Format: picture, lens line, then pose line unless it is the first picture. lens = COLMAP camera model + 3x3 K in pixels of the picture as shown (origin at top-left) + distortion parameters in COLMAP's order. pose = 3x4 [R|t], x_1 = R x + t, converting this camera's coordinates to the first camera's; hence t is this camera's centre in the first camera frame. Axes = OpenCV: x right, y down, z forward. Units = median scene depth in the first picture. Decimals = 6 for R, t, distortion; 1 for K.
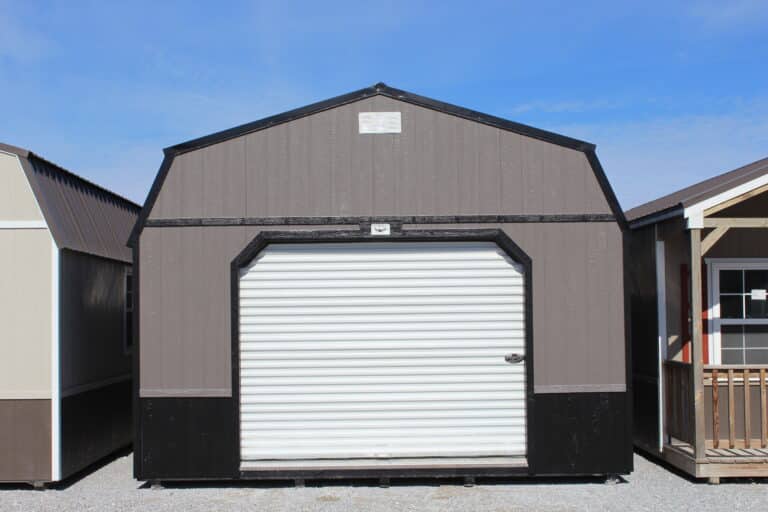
lens RADIAL K [[1111.6, 0, 380.0], [0, 1111.6, 254.3], [0, 0, 1]] dist [-0.017736, 0.000000]
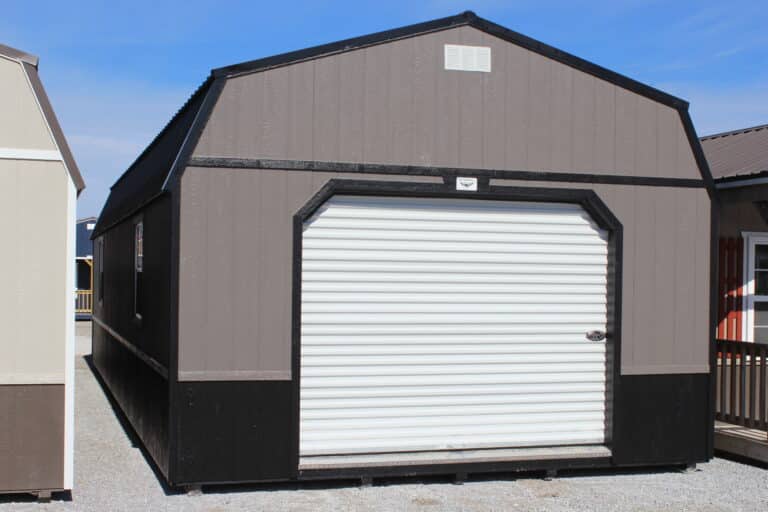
lens RADIAL K [[1111.6, 0, 386.0], [0, 1111.6, 259.0], [0, 0, 1]] dist [-0.017736, 0.000000]
pose [[0.956129, 0.028808, 0.291527, -0.305135], [-0.038893, 0.998827, 0.028857, 0.013061], [-0.290354, -0.038929, 0.956127, 0.200399]]
